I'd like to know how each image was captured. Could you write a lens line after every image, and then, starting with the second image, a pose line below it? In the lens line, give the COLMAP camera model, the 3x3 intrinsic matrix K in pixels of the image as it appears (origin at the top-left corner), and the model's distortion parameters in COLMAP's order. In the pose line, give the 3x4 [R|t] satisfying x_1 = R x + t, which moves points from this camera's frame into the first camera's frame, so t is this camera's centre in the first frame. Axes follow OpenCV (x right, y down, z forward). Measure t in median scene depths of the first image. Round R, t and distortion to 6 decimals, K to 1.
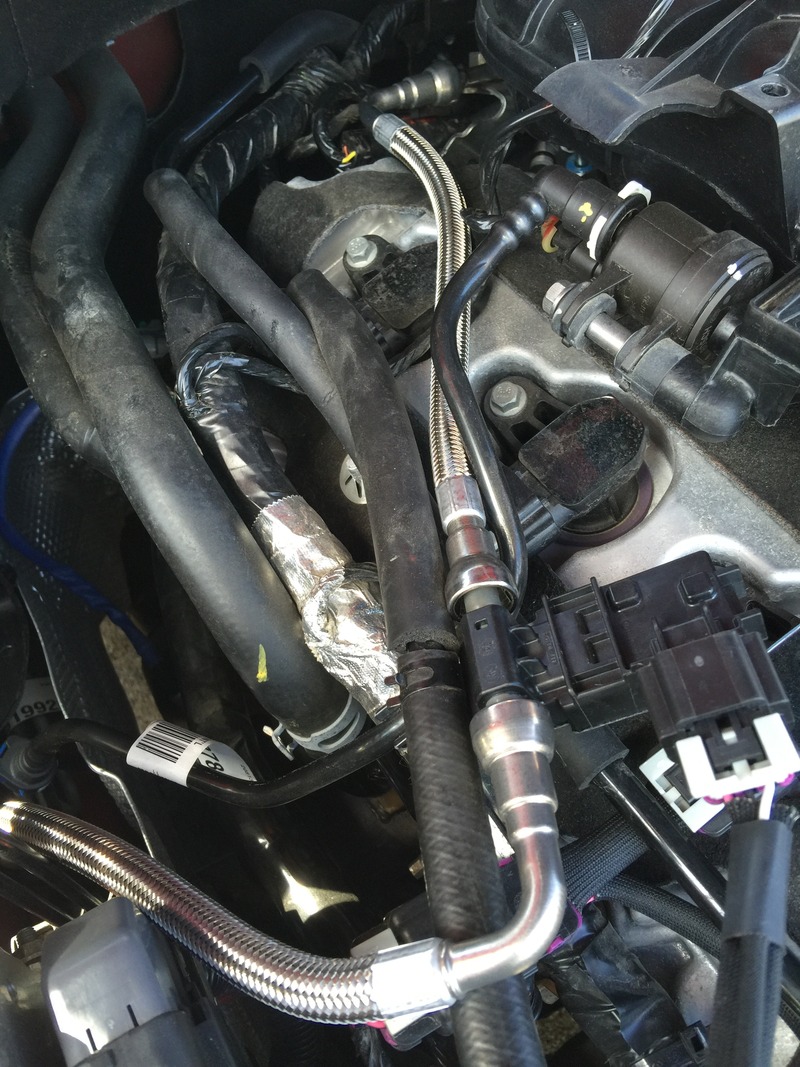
lens RADIAL K [[907.5, 0, 400.0], [0, 907.5, 533.5], [0, 0, 1]] dist [-0.005033, -0.003776]
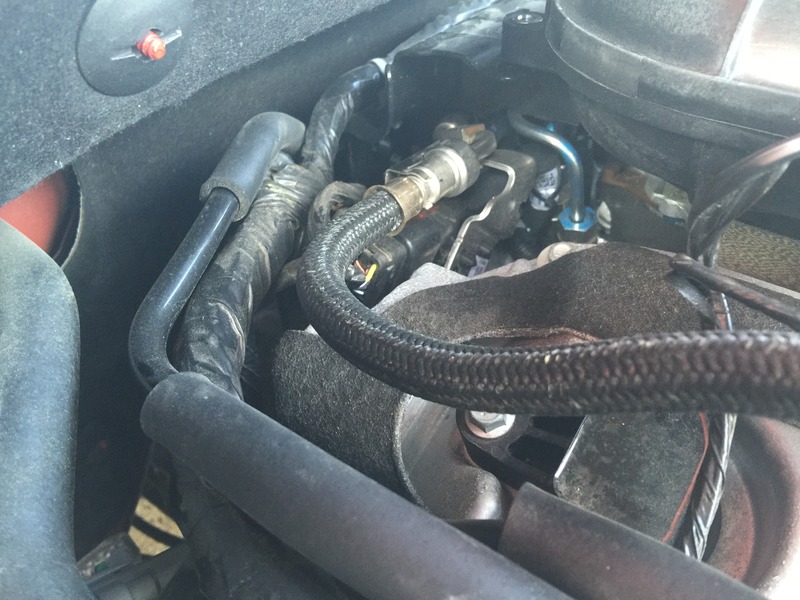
lens RADIAL K [[682.8, 0, 400.0], [0, 682.8, 300.0], [0, 0, 1]] dist [0.036287, 0.002330]
pose [[0.936232, -0.231762, 0.264115, -0.193237], [0.294484, 0.927585, -0.229923, -0.265816], [-0.191702, 0.293039, 0.936685, 0.487299]]
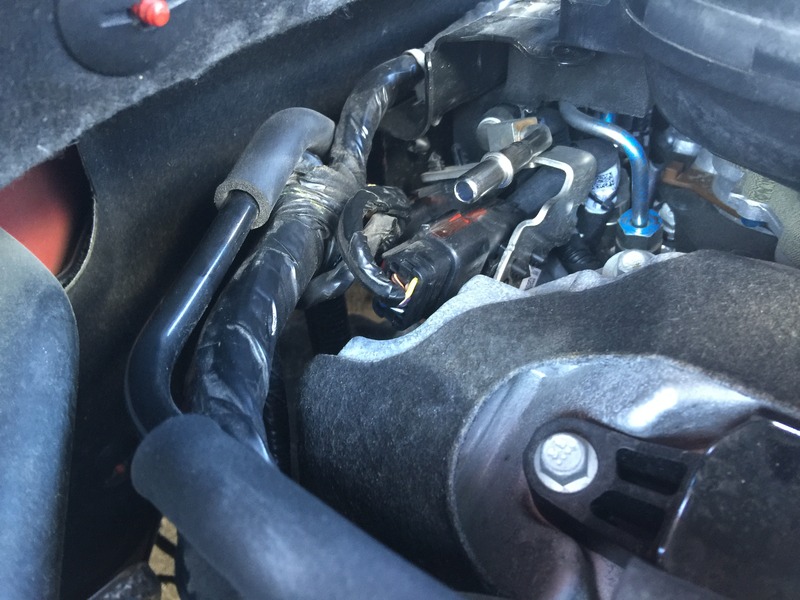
lens RADIAL K [[687.2, 0, 400.0], [0, 687.2, 300.0], [0, 0, 1]] dist [0.062807, -0.112427]
pose [[0.944620, -0.233212, 0.230881, -0.186282], [0.289295, 0.923919, -0.250363, -0.294369], [-0.154928, 0.303290, 0.940219, 0.555156]]
